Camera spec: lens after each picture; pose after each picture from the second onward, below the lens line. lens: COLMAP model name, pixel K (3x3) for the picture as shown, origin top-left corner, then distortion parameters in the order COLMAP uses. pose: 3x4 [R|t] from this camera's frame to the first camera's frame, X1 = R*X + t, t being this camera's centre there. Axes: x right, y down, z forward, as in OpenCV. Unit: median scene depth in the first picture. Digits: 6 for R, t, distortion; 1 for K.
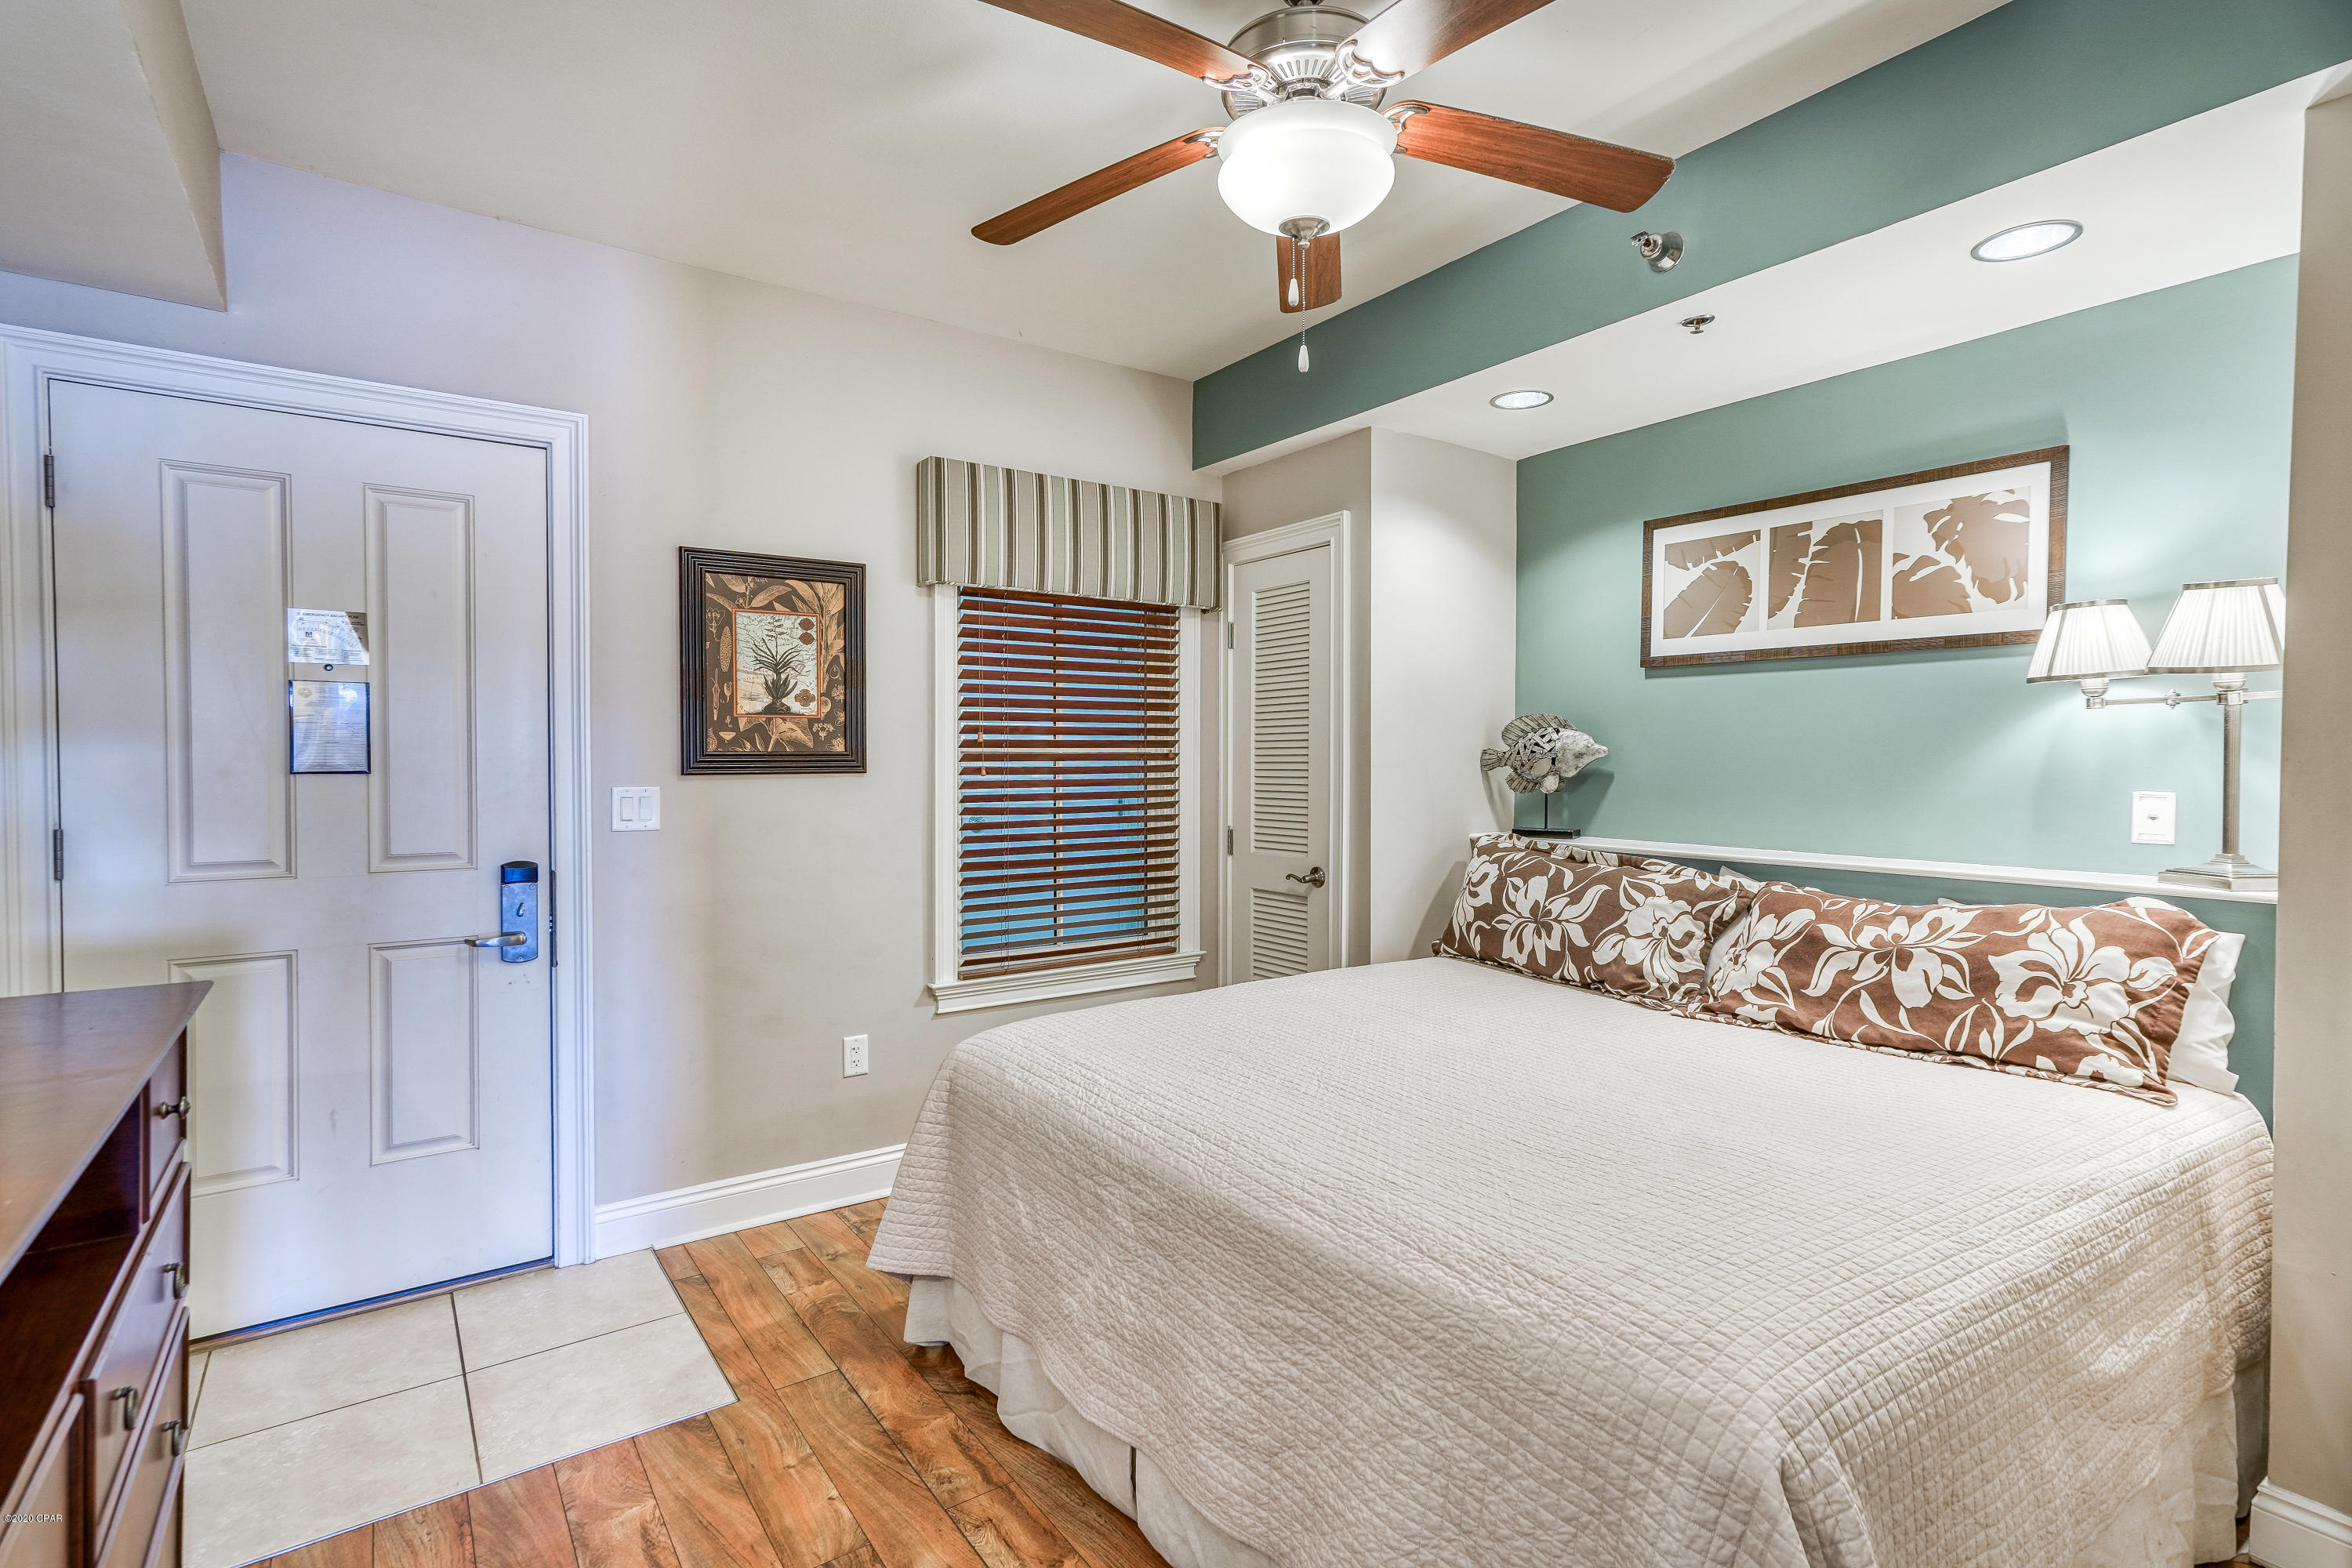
lens RADIAL K [[1095.1, 0, 1162.8], [0, 1095.1, 754.4], [0, 0, 1]] dist [-0.004166, 0.005641]
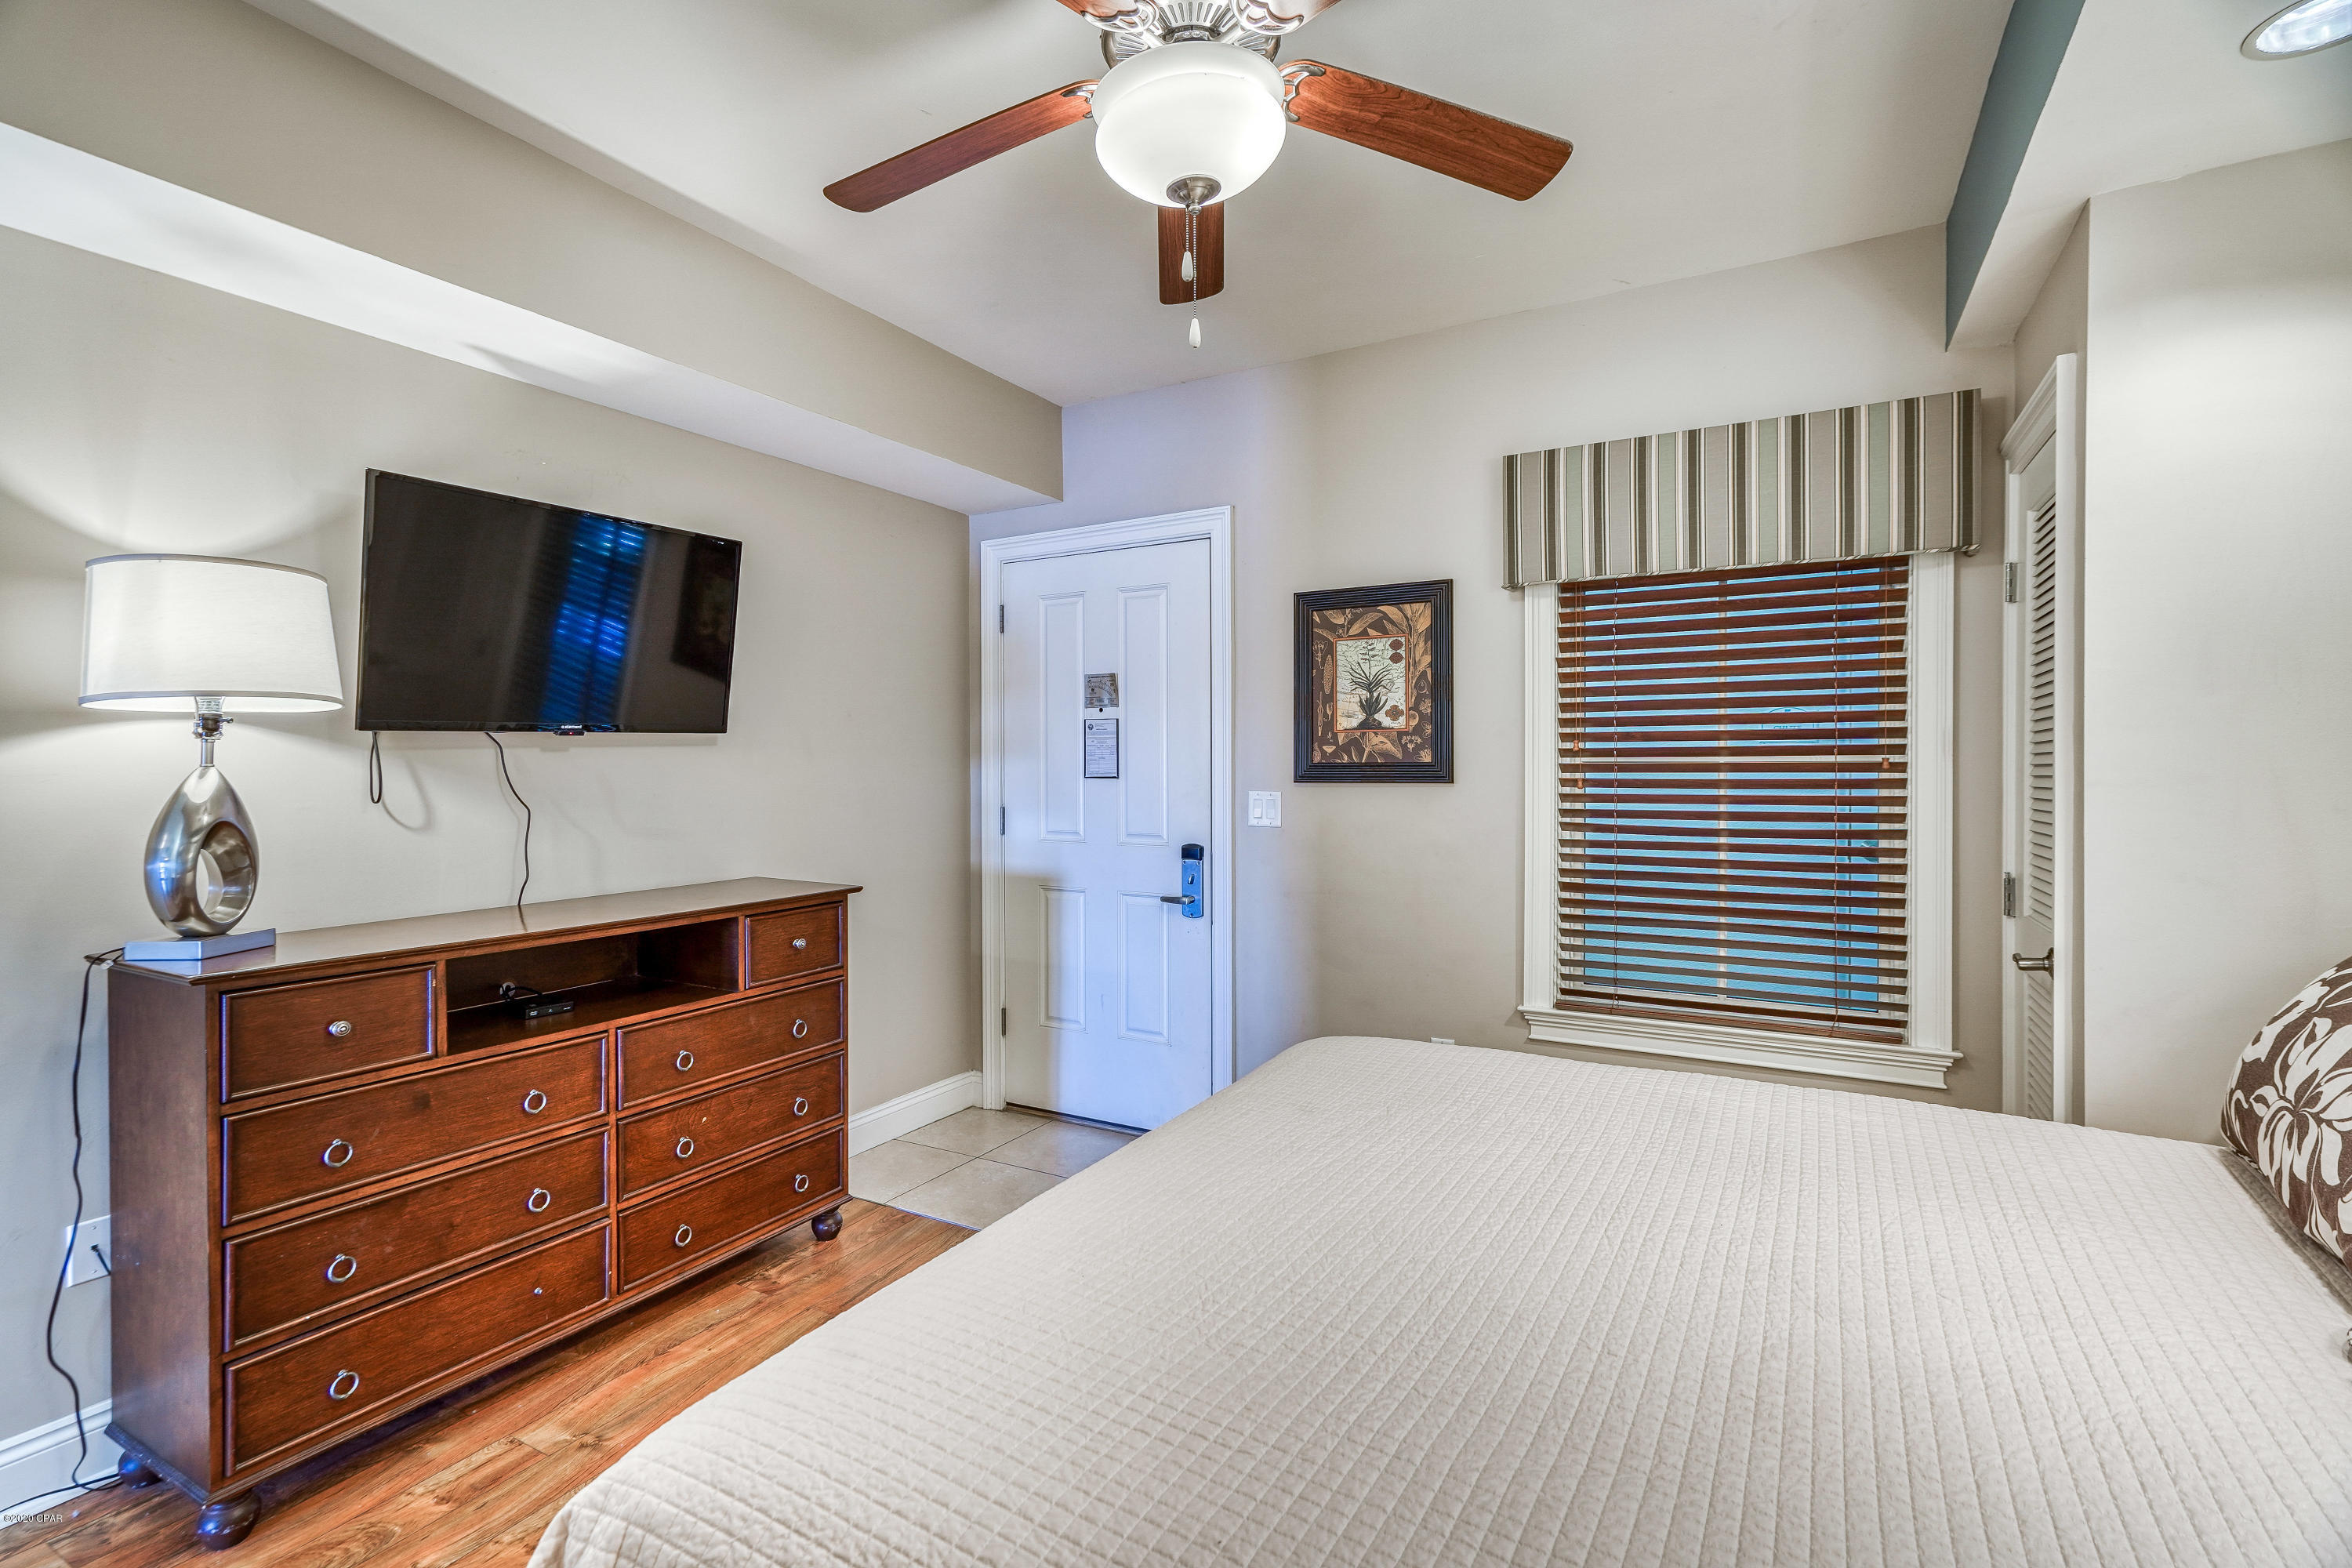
lens RADIAL K [[1095.1, 0, 1245.7], [0, 1095.1, 754.2], [0, 0, 1]] dist [-0.004166, 0.005641]
pose [[0.448468, -0.009905, -0.893744, 0.572269], [0.003045, 0.999950, -0.009554, -0.000791], [0.893794, 0.001563, 0.448476, 0.380366]]
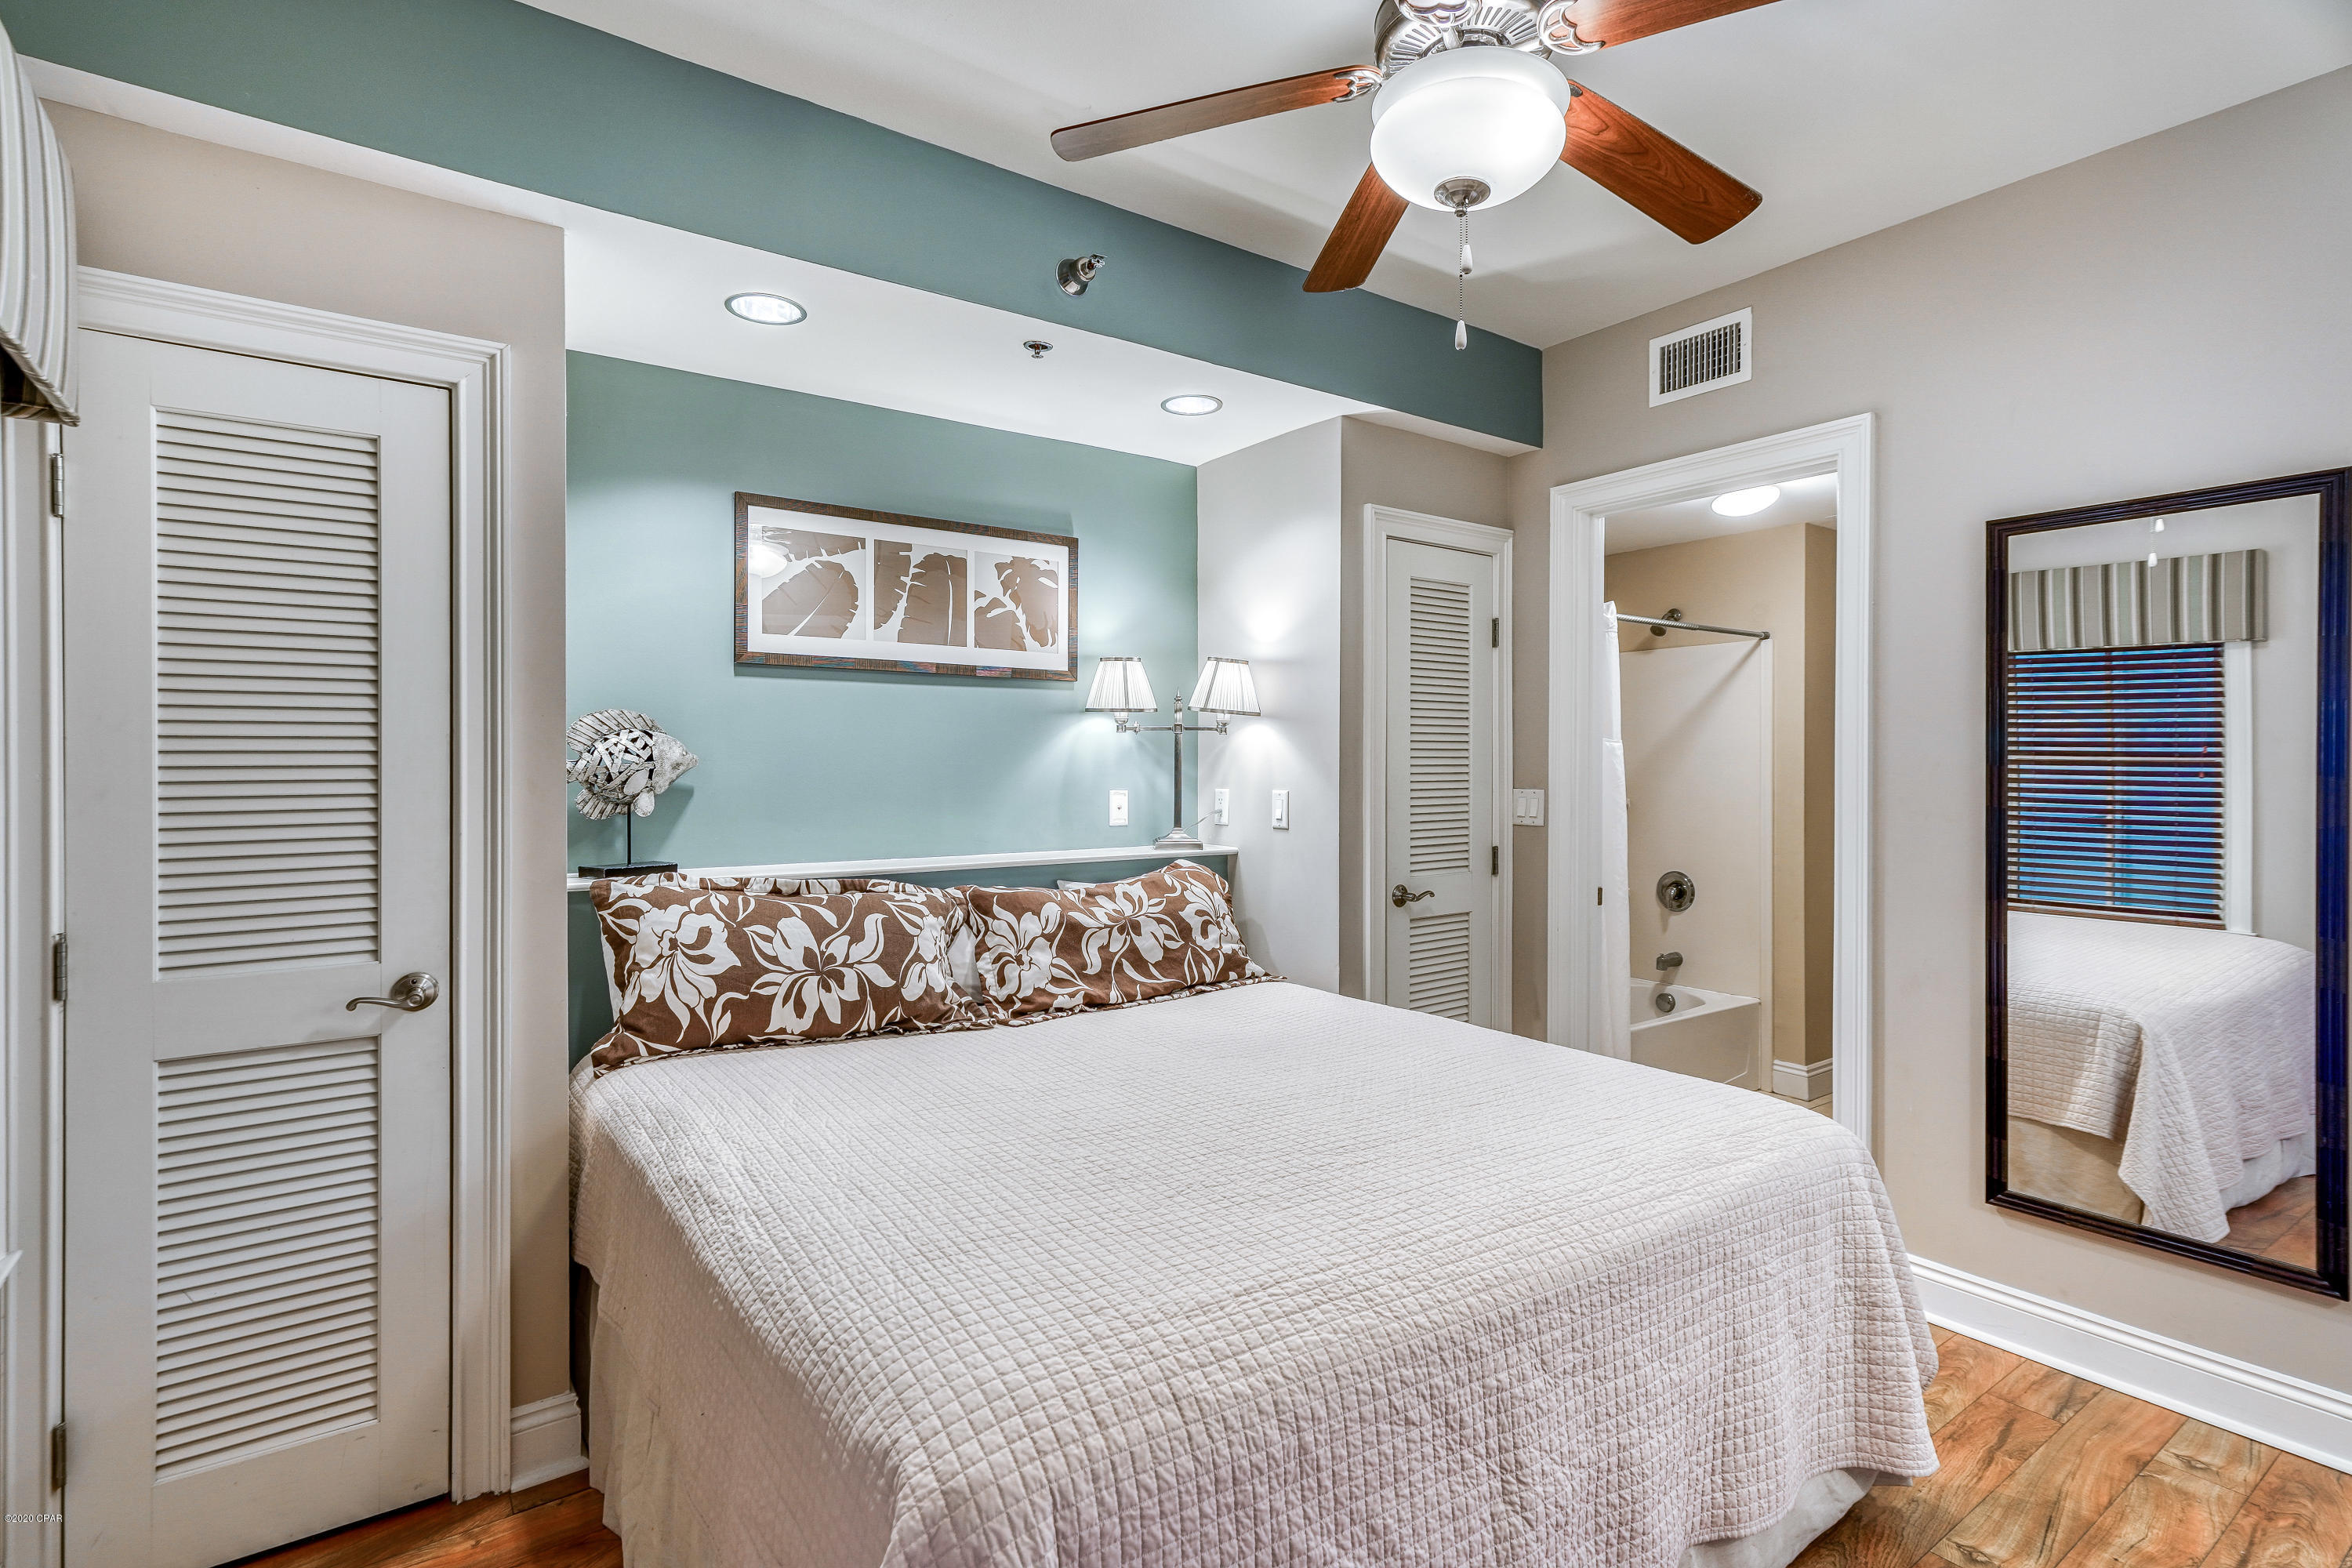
lens RADIAL K [[1095.1, 0, 1218.2], [0, 1095.1, 756.9], [0, 0, 1]] dist [-0.004166, 0.005641]
pose [[0.018336, 0.005641, 0.999816, -0.465531], [-0.001397, 0.999983, -0.005616, -0.002073], [-0.999831, -0.001294, 0.018344, 0.699331]]
